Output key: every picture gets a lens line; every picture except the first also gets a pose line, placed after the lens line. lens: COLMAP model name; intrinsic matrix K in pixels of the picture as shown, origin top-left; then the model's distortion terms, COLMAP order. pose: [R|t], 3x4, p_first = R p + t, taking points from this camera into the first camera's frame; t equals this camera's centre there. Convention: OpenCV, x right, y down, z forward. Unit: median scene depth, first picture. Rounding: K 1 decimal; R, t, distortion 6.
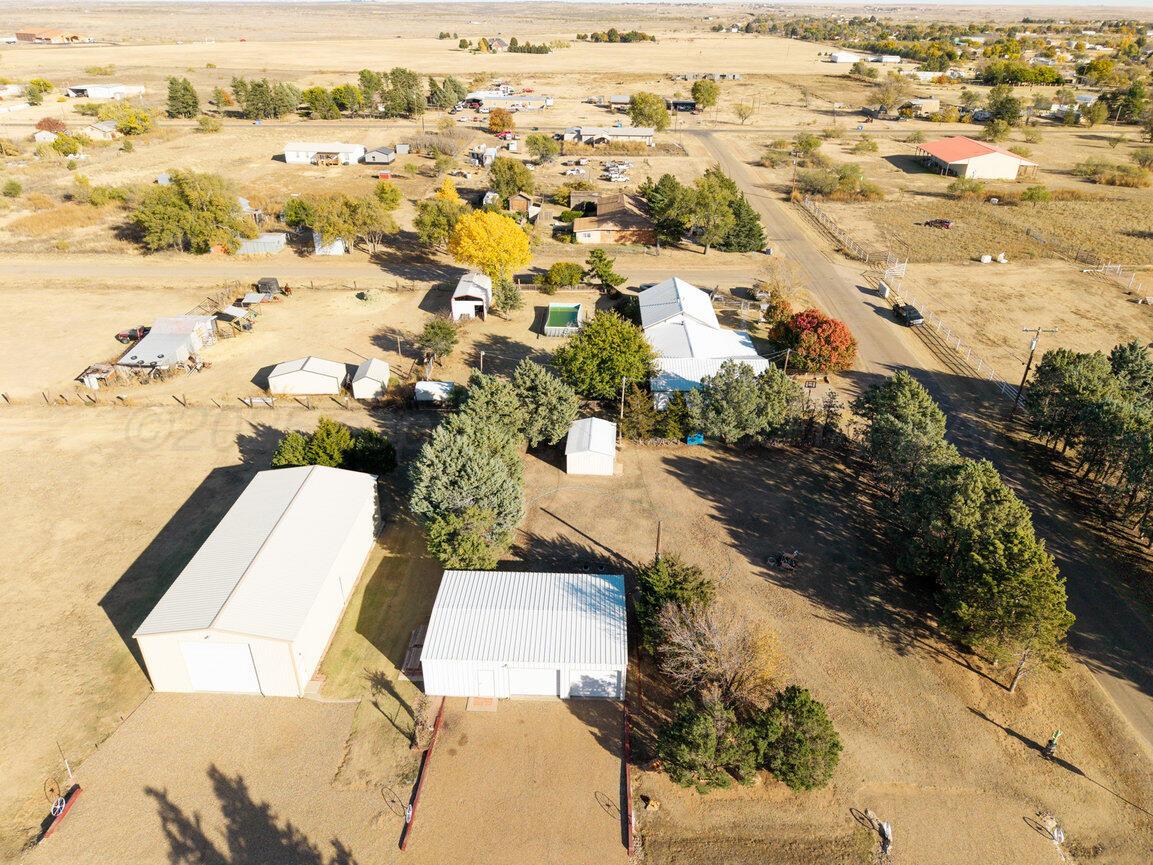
lens RADIAL K [[779.4, 0, 573.1], [0, 779.4, 432.7], [0, 0, 1]] dist [0.010488, -0.004049]
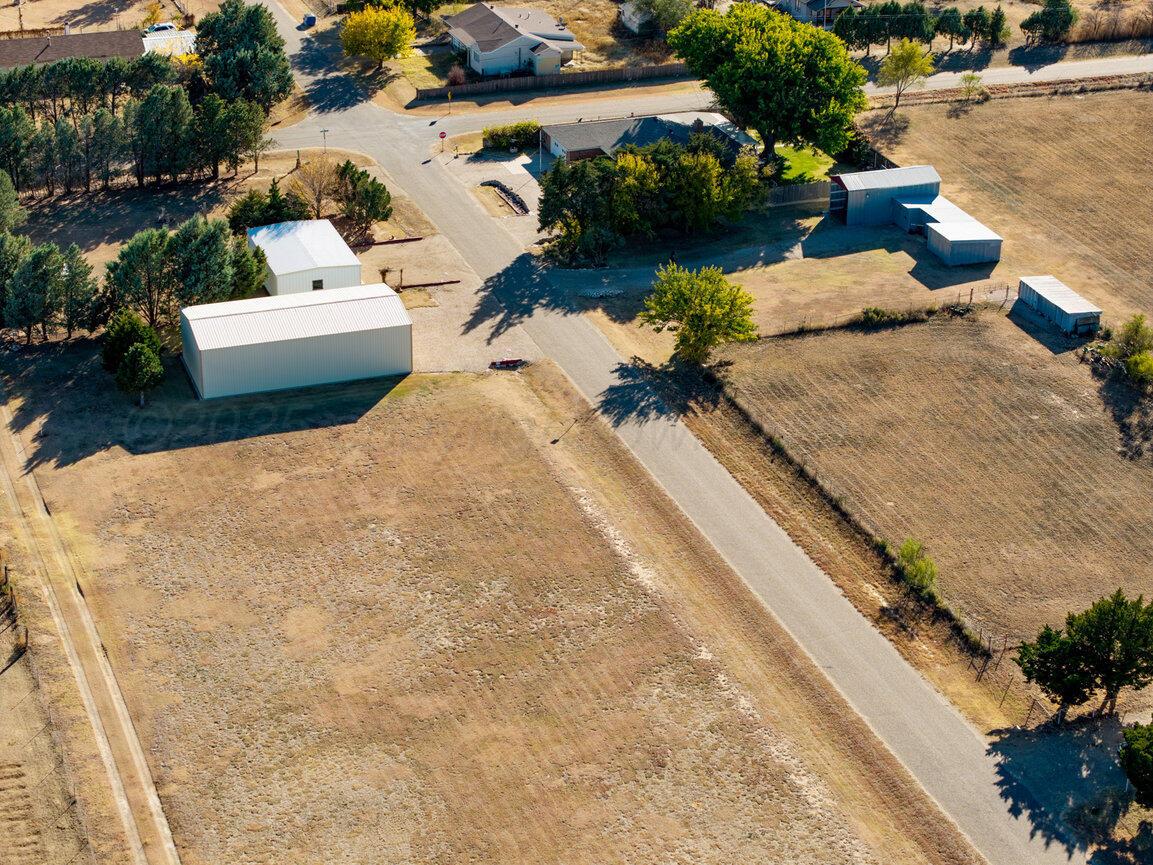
lens RADIAL K [[2301.6, 0, 576.5], [0, 2301.6, 432.5], [0, 0, 1]] dist [-0.290373, 1.914291]
pose [[-0.372190, -0.419253, 0.828071, -1.115579], [0.436049, 0.708597, 0.554753, -0.474542], [-0.819351, 0.567553, -0.080917, 0.323150]]
